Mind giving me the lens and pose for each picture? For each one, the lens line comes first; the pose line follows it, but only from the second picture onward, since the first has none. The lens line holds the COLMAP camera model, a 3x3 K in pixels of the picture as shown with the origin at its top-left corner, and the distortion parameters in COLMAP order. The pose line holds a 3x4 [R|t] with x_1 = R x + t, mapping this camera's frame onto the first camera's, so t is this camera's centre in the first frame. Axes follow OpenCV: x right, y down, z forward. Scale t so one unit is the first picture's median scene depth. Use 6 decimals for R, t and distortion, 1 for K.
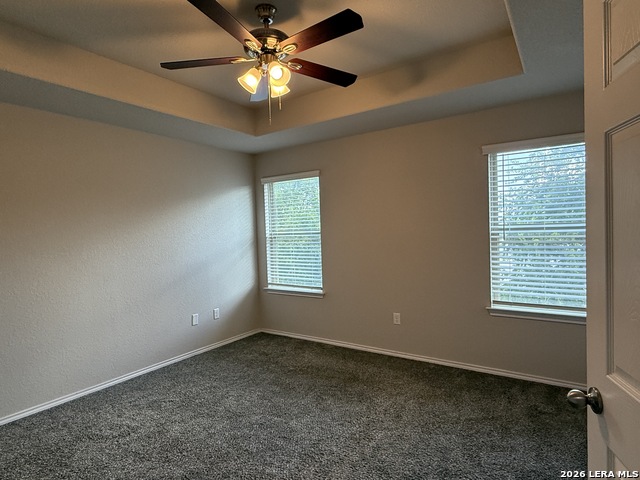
lens RADIAL K [[361.2, 0, 324.1], [0, 361.2, 237.4], [0, 0, 1]] dist [0.008176, -0.000214]
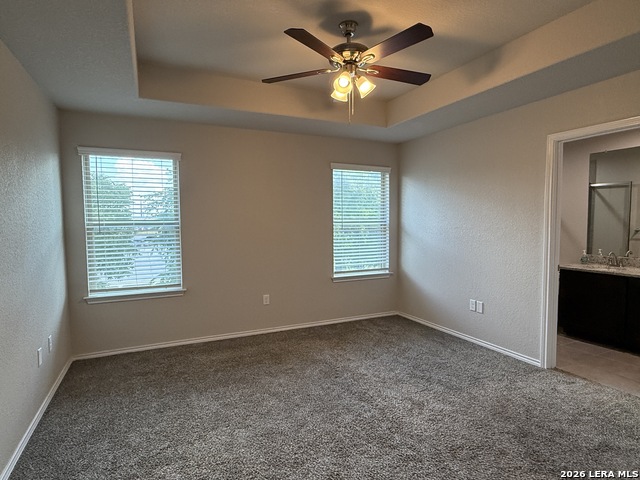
lens RADIAL K [[361.2, 0, 323.0], [0, 361.2, 235.7], [0, 0, 1]] dist [0.008176, -0.000214]
pose [[0.508514, -0.012464, 0.860964, -0.662923], [0.006668, 0.999922, 0.010538, 0.013331], [-0.861028, 0.000382, 0.508558, 0.265495]]
